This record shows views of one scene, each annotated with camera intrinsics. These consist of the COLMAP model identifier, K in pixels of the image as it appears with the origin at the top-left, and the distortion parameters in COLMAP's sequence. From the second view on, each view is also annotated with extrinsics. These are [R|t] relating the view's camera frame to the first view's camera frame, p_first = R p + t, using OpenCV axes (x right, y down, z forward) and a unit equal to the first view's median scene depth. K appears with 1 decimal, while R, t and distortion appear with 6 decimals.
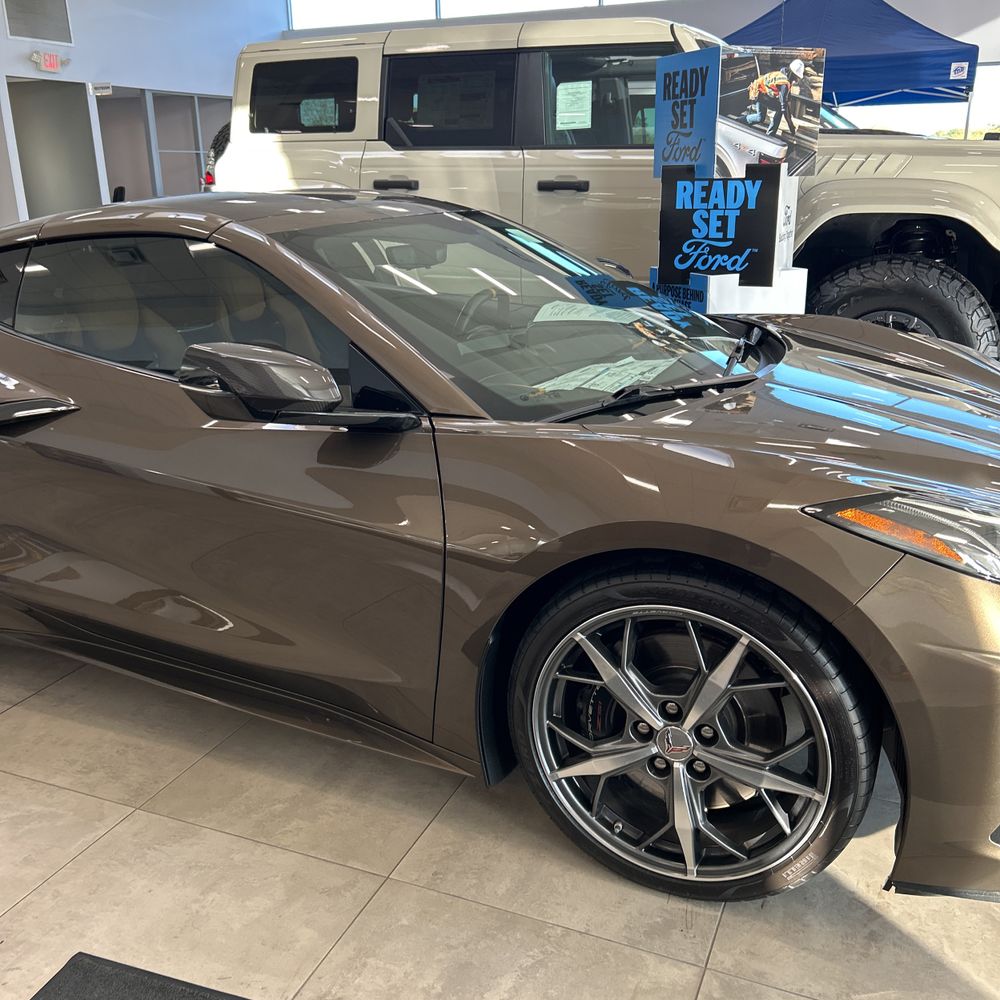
lens RADIAL K [[1019.3, 0, 507.8], [0, 1019.3, 496.6], [0, 0, 1]] dist [0.002532, 0.000000]
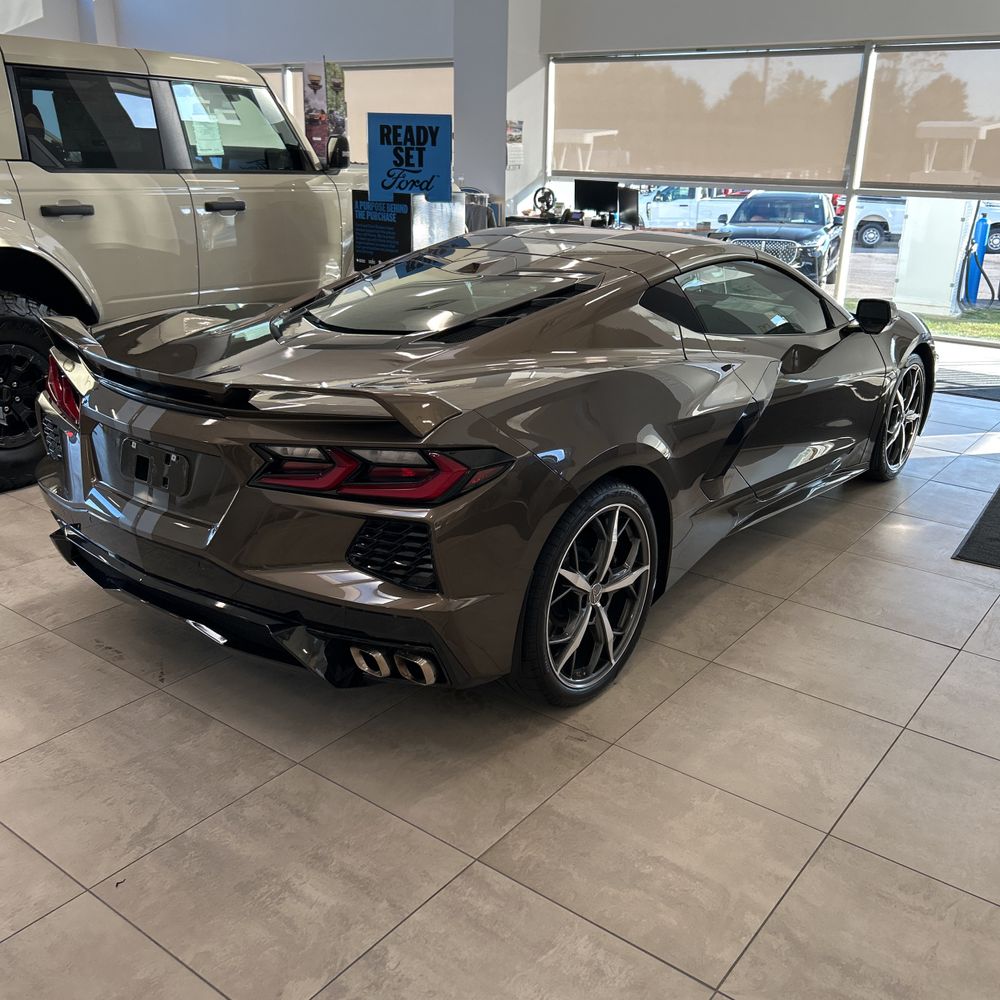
lens RADIAL K [[1019.3, 0, 505.0], [0, 1019.3, 502.8], [0, 0, 1]] dist [0.002532, 0.000000]
pose [[0.257076, -0.301606, 0.918121, -1.220920], [0.272056, 0.934214, 0.230716, -0.216613], [-0.927307, 0.190468, 0.322218, 0.513146]]
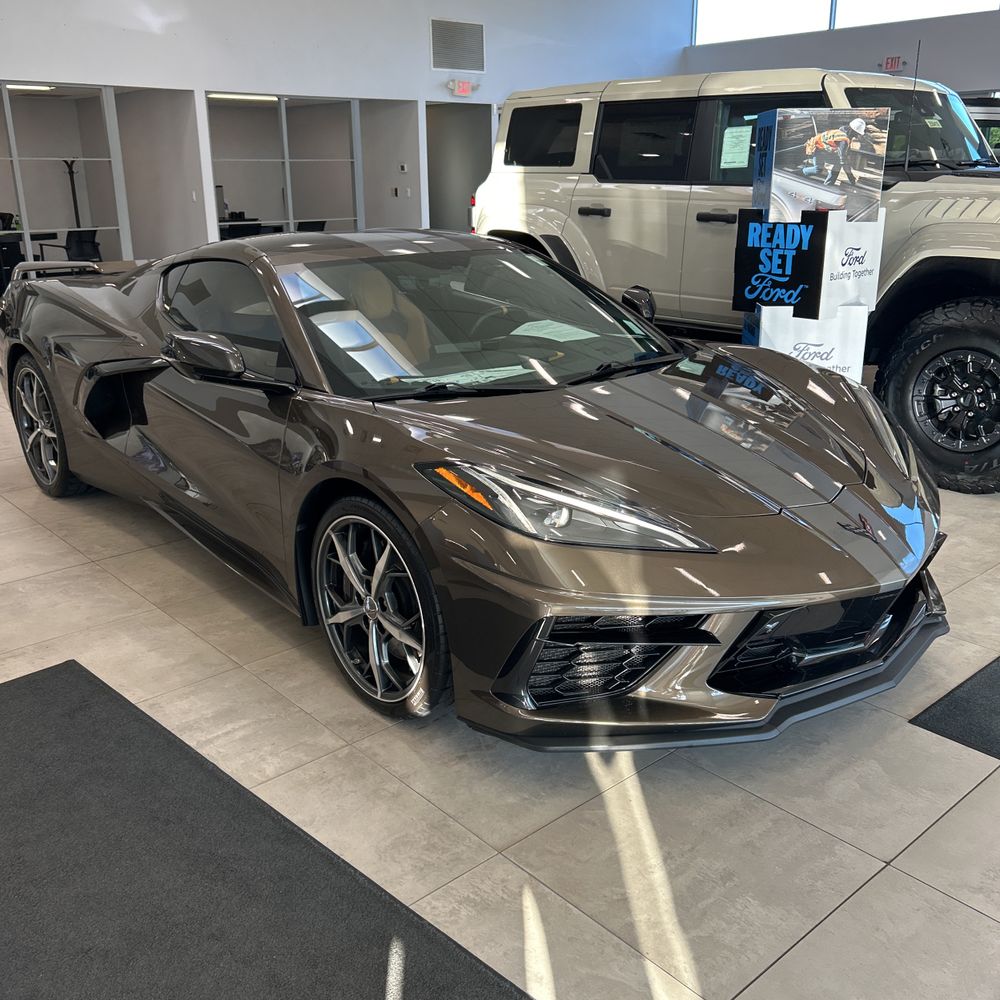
lens RADIAL K [[1019.3, 0, 505.1], [0, 1019.3, 494.9], [0, 0, 1]] dist [0.002532, 0.000000]
pose [[0.902838, 0.139020, -0.406887, 0.427656], [-0.137628, 0.989939, 0.032847, -0.004503], [0.407360, 0.026344, 0.912888, -0.157021]]
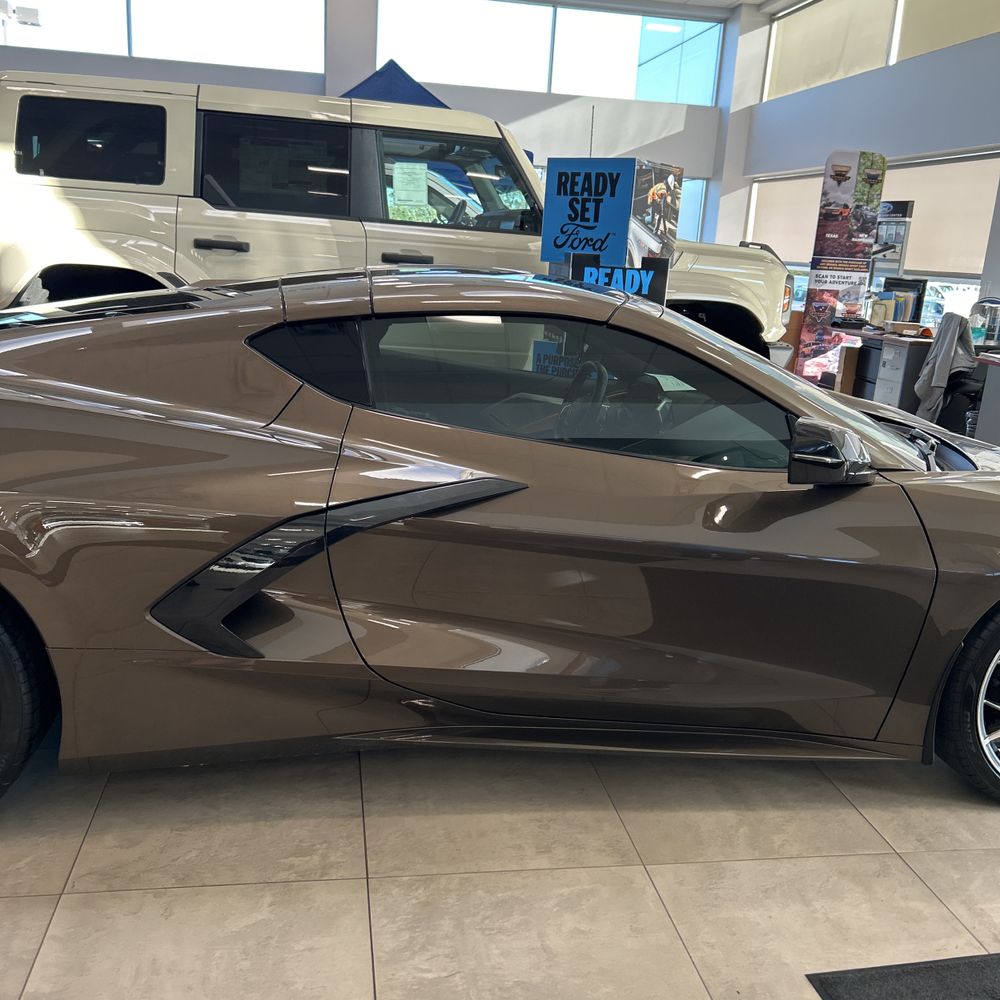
lens RADIAL K [[1019.3, 0, 499.9], [0, 1019.3, 510.4], [0, 0, 1]] dist [0.002532, 0.000000]
pose [[0.844948, -0.070704, 0.530155, -0.542144], [0.092849, 0.995564, -0.015207, -0.027521], [-0.526728, 0.062074, 0.847764, 0.093195]]
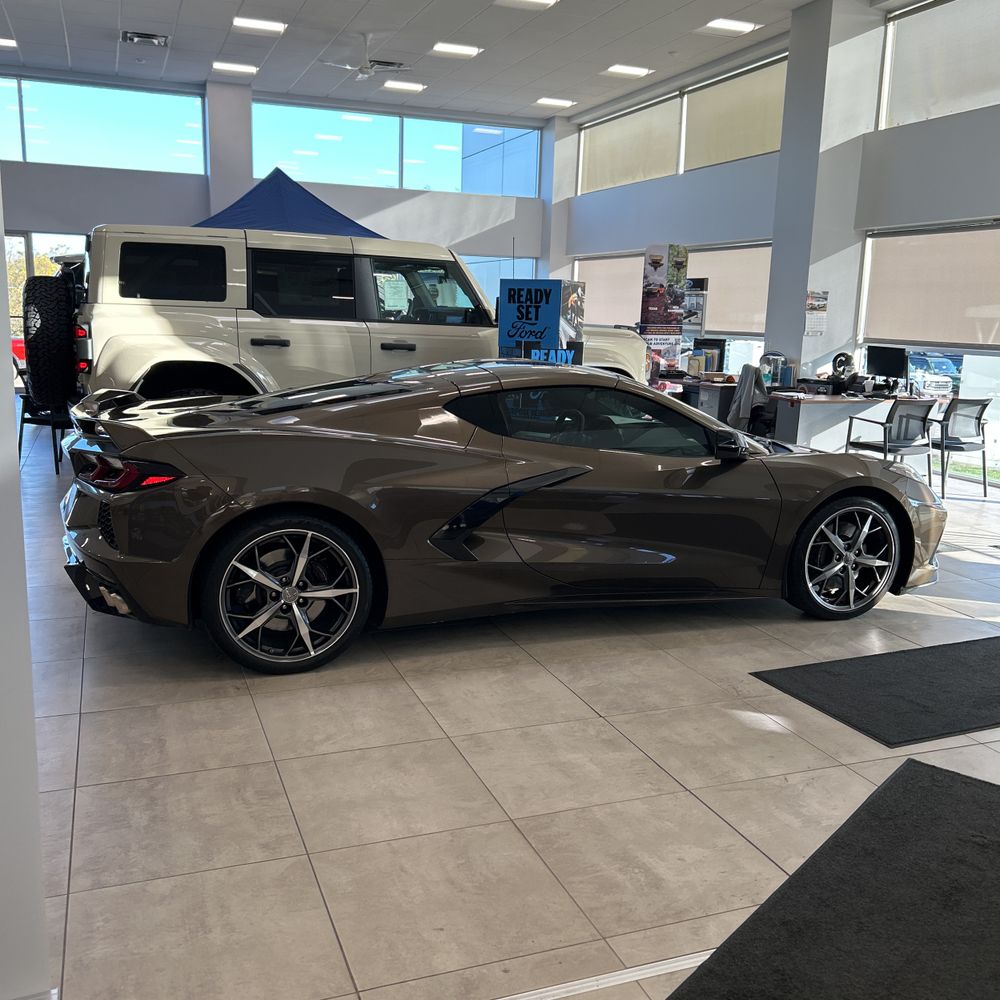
lens RADIAL K [[1019.3, 0, 503.1], [0, 1019.3, 507.9], [0, 0, 1]] dist [0.002532, 0.000000]
pose [[0.723816, -0.095364, 0.683371, -1.086574], [0.171959, 0.984085, -0.044808, 0.028091], [-0.668221, 0.149944, 0.728695, -0.199508]]
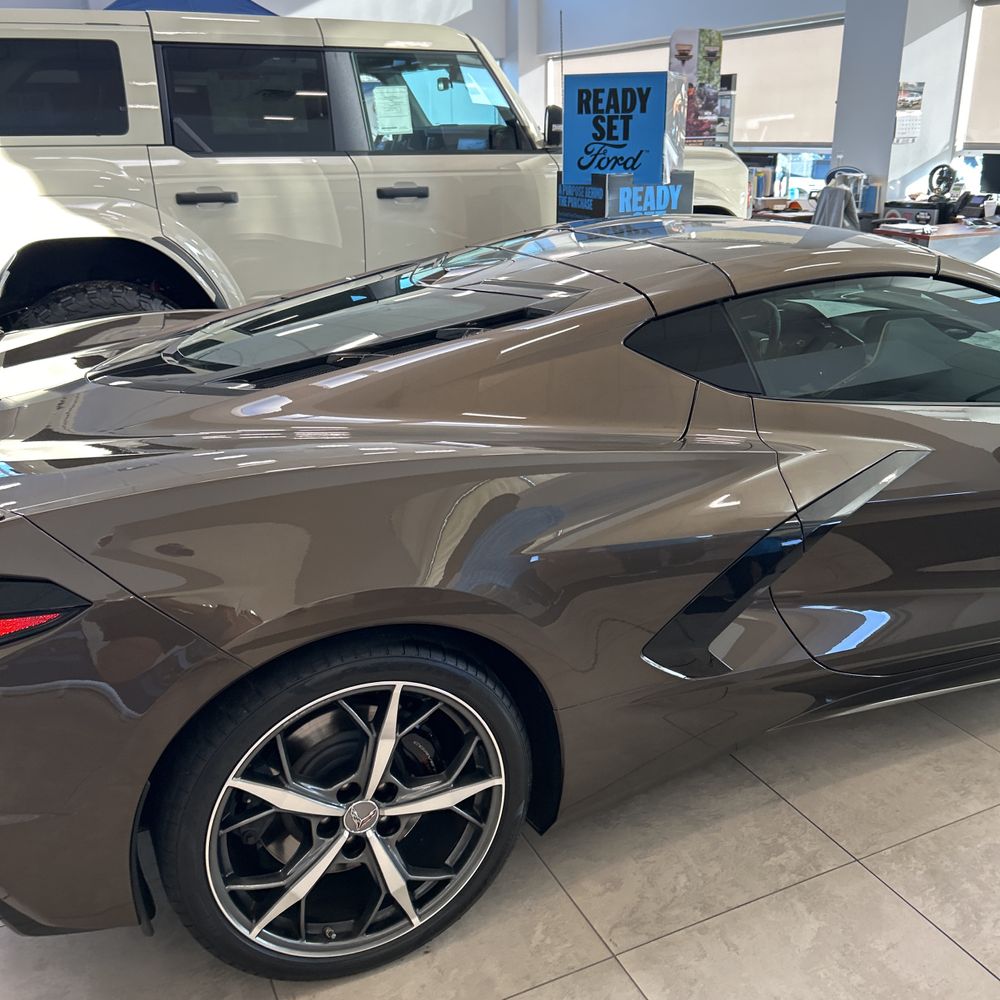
lens RADIAL K [[1019.3, 0, 490.1], [0, 1019.3, 499.1], [0, 0, 1]] dist [0.002532, 0.000000]
pose [[0.676820, -0.247596, 0.693261, -0.790876], [0.230309, 0.965685, 0.120044, -0.145773], [-0.699194, 0.078416, 0.710618, 0.328739]]
